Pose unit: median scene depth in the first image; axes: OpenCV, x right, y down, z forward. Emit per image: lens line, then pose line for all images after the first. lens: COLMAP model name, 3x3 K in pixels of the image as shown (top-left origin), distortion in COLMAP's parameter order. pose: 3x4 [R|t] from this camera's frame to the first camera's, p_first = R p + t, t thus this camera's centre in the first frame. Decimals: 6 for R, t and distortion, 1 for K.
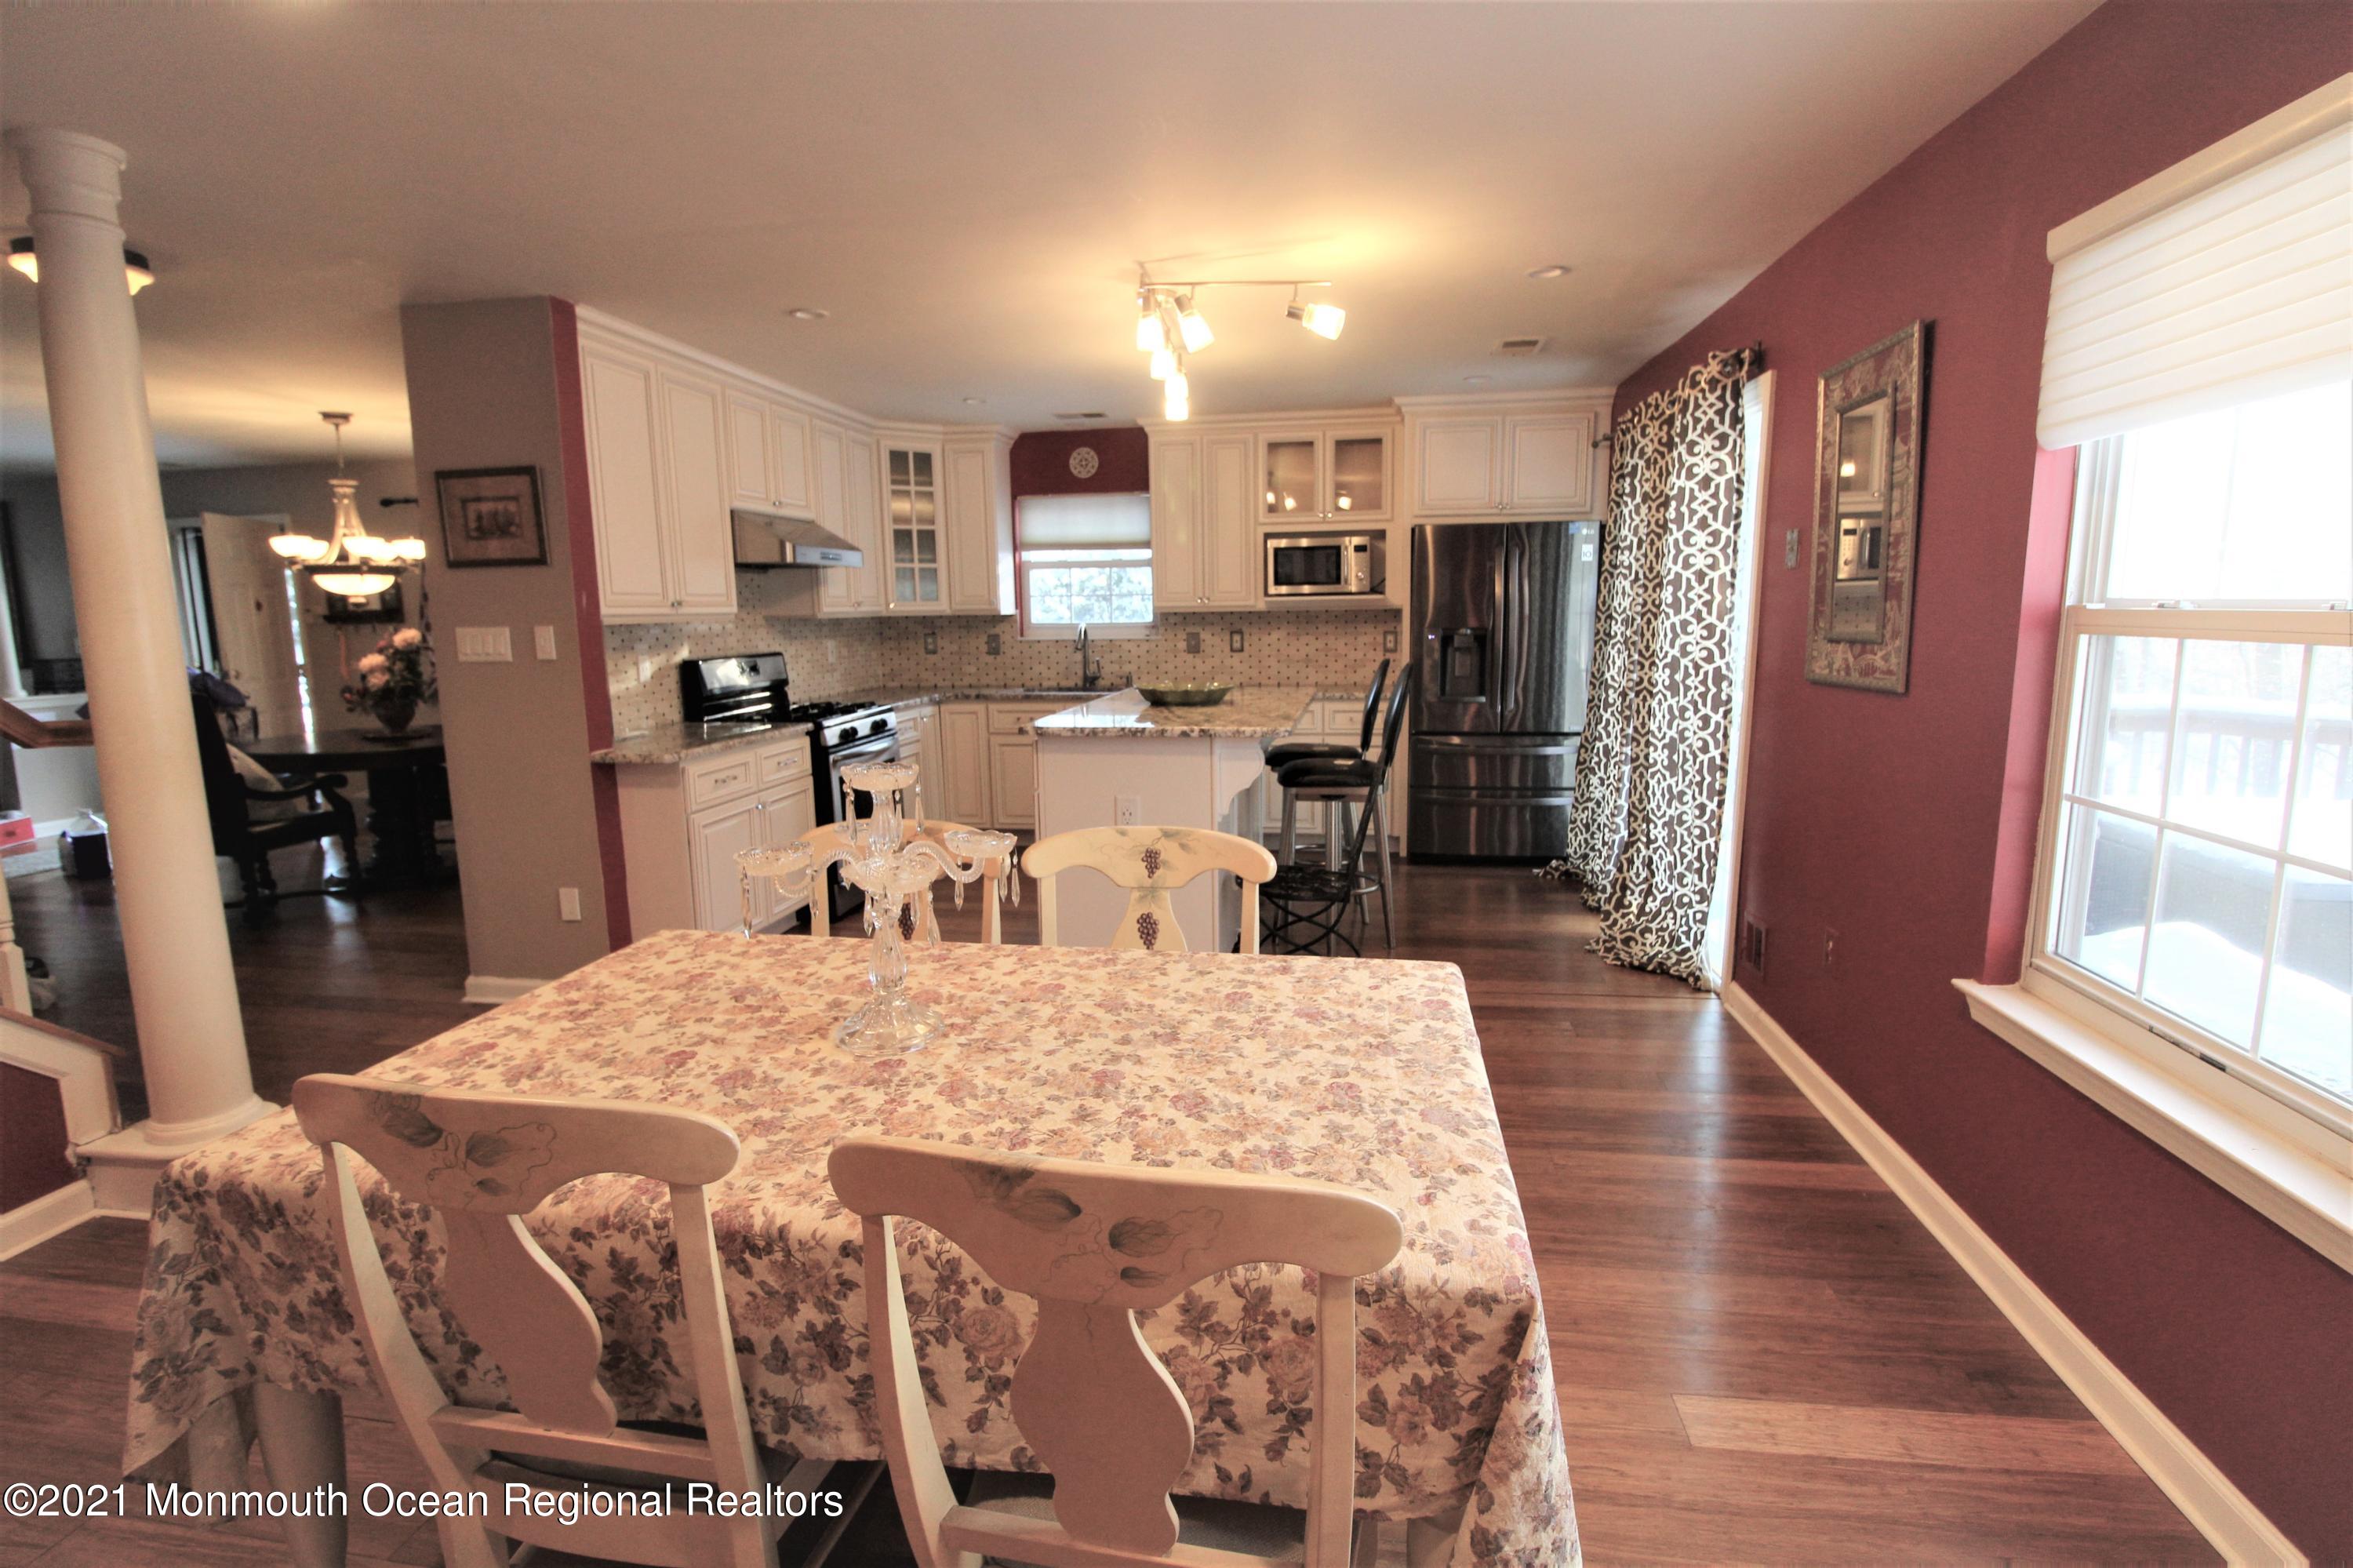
lens RADIAL K [[1102.7, 0, 1194.7], [0, 1102.7, 770.2], [0, 0, 1]] dist [-0.003757, -0.002139]
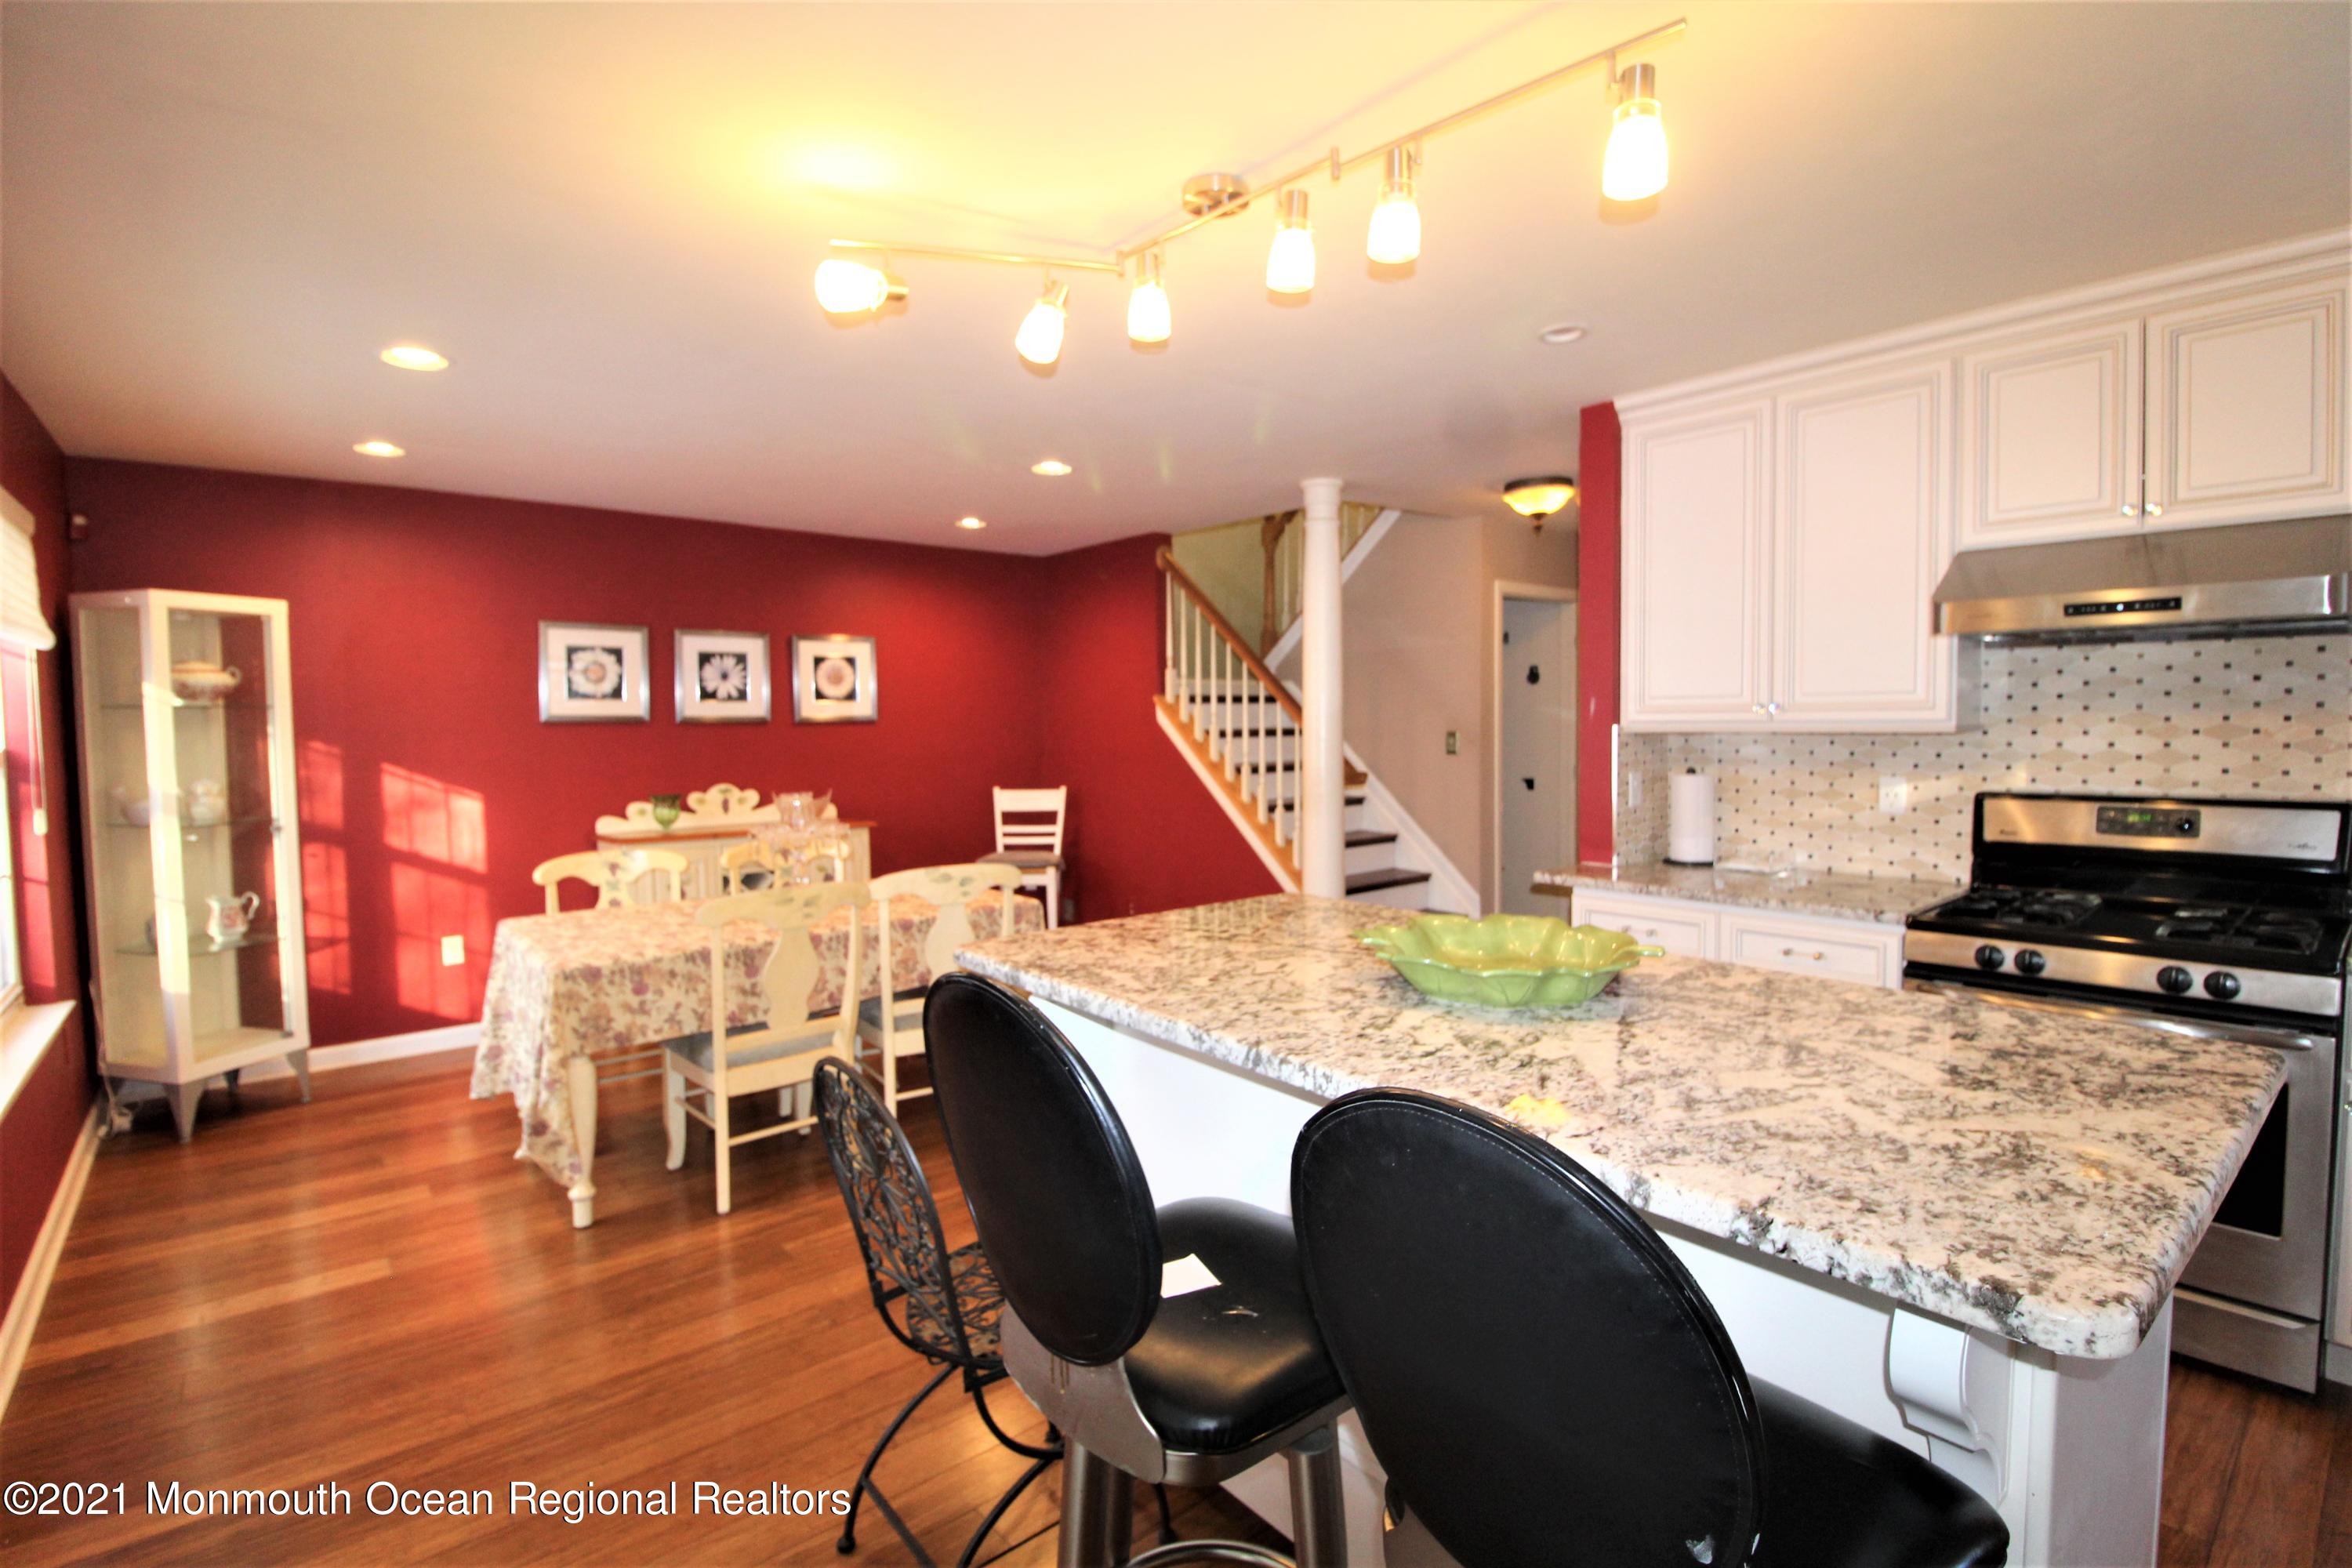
lens RADIAL K [[1102.2, 0, 1177.4], [0, 1102.2, 767.8], [0, 0, 1]] dist [-0.003757, -0.002139]
pose [[-0.670234, 0.056304, -0.740011, 0.241175], [-0.087971, 0.984061, 0.154549, -0.129152], [0.736917, 0.168684, -0.654598, 0.811588]]
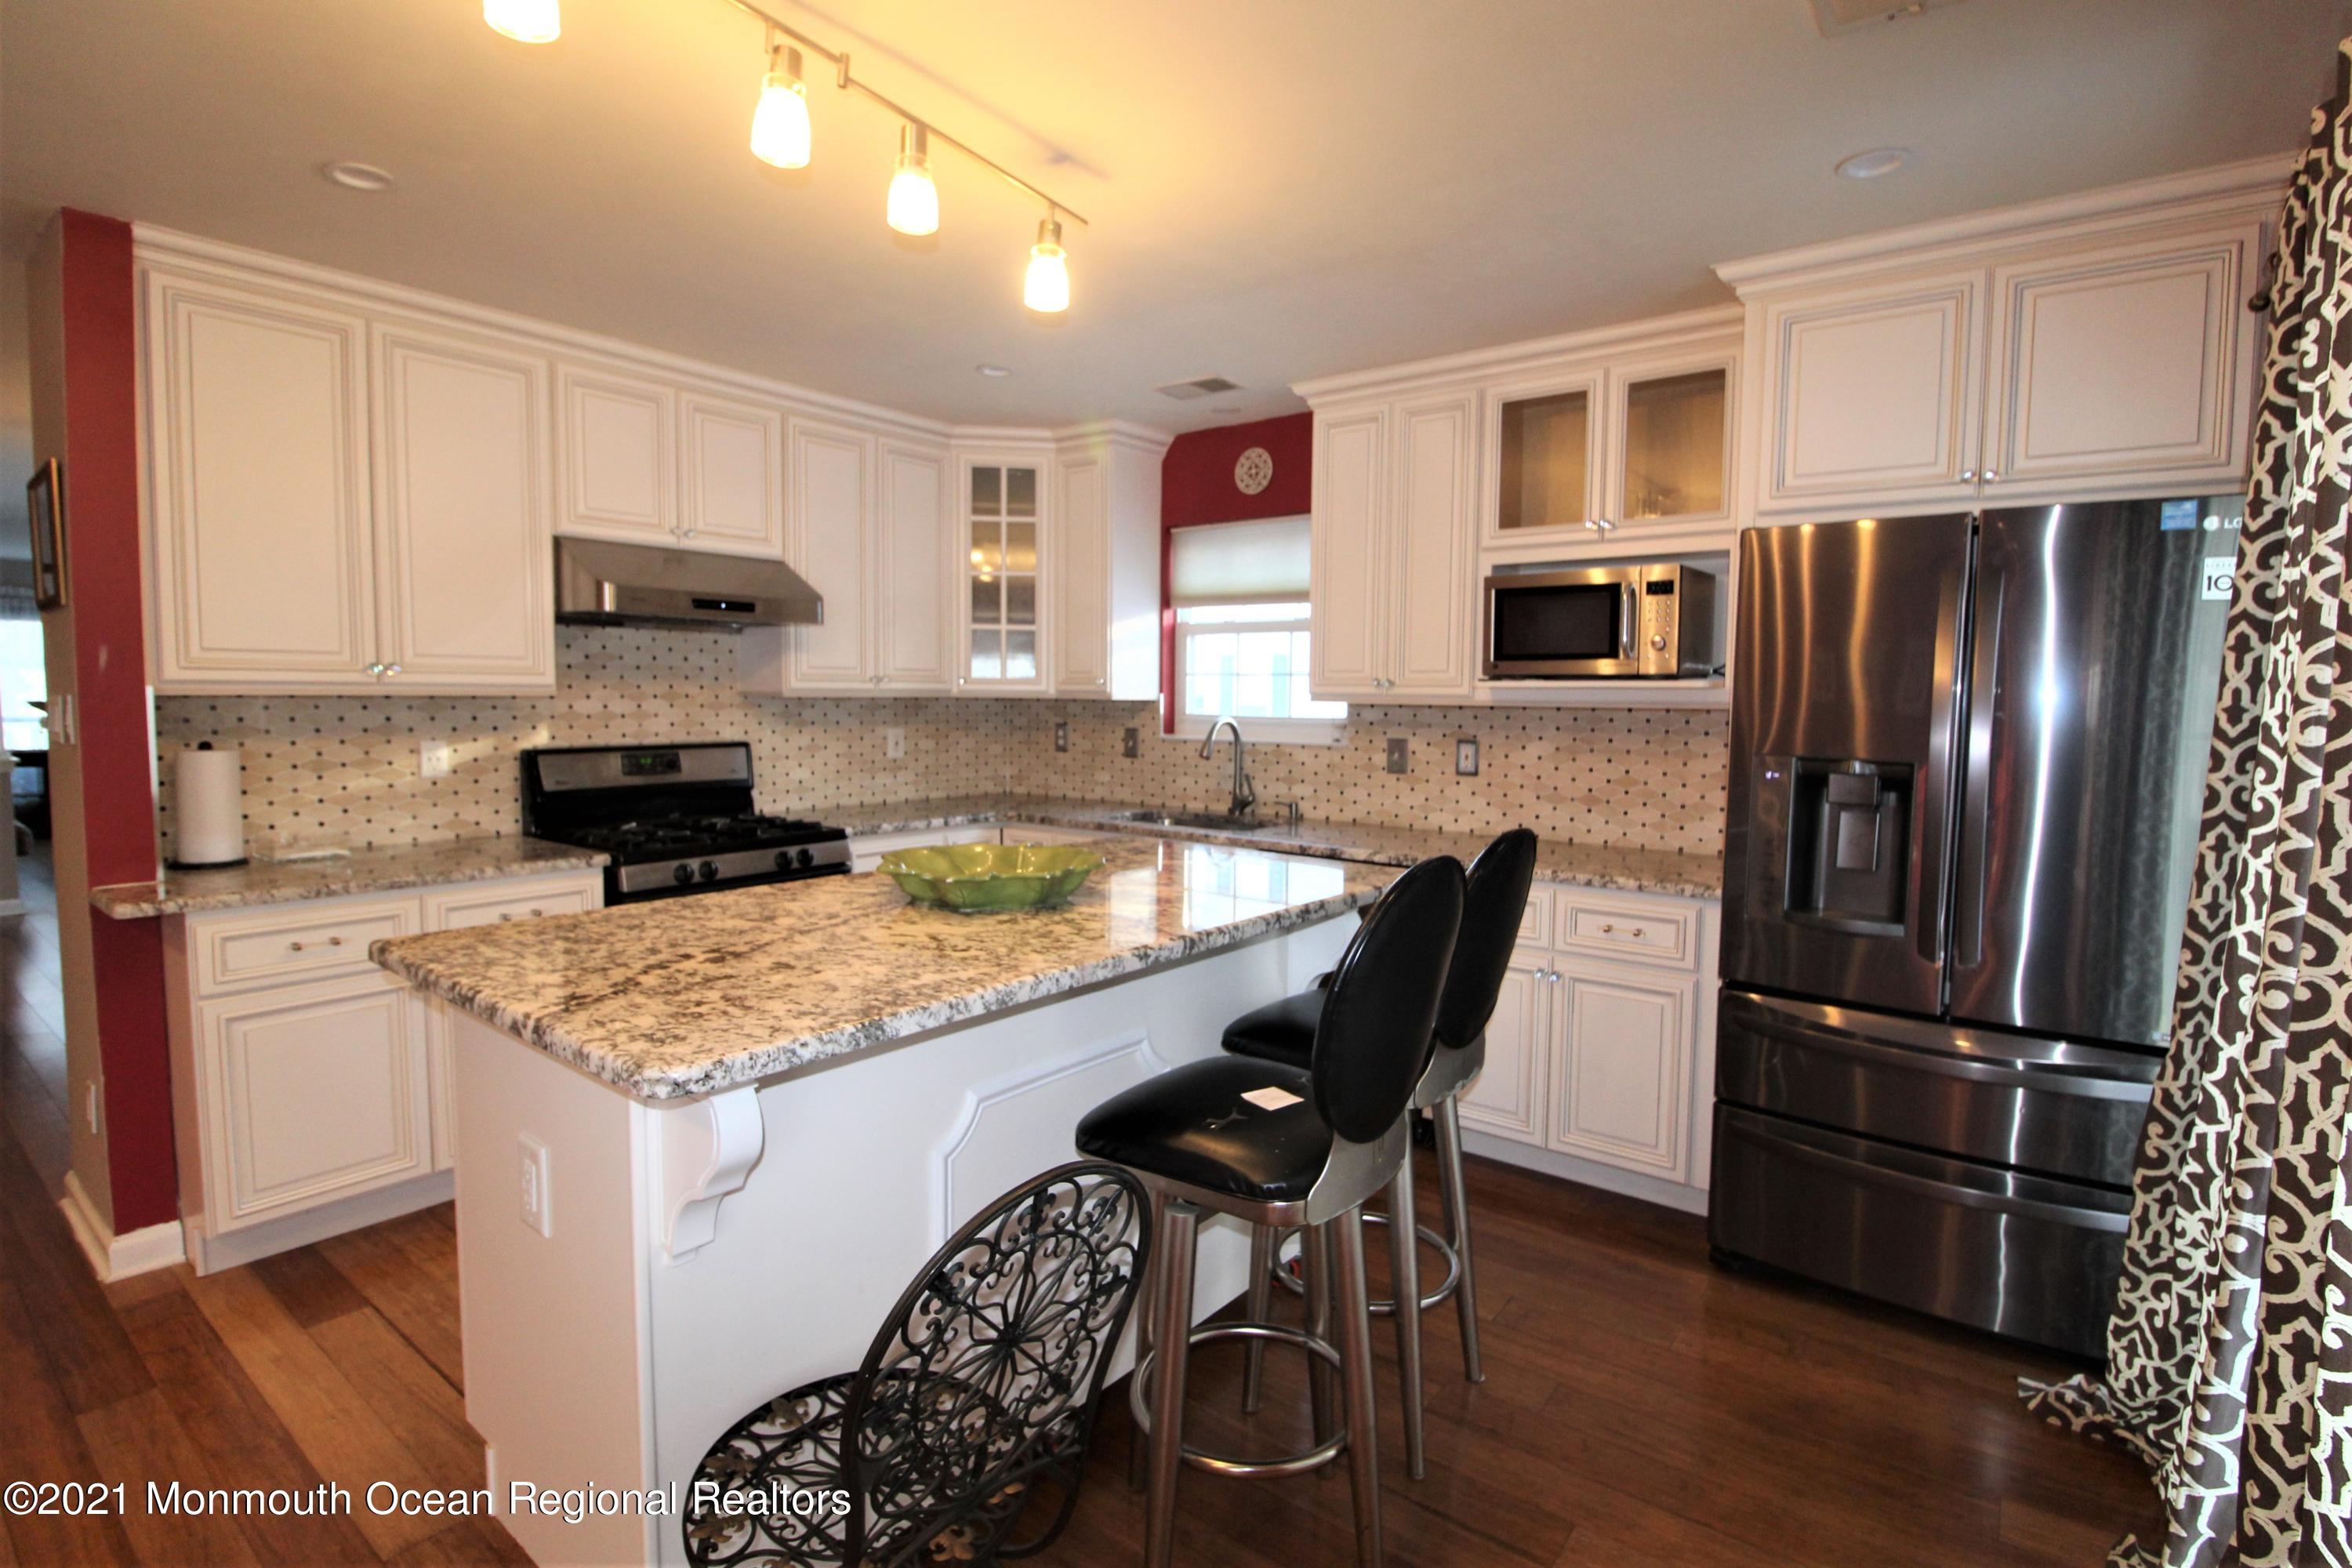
lens RADIAL K [[1102.2, 0, 1225.4], [0, 1102.2, 772.1], [0, 0, 1]] dist [-0.003757, -0.002139]
pose [[0.874144, 0.059713, -0.481982, 0.209951], [-0.096144, 0.994049, -0.051218, -0.069169], [0.476055, 0.091112, 0.874683, 0.446009]]
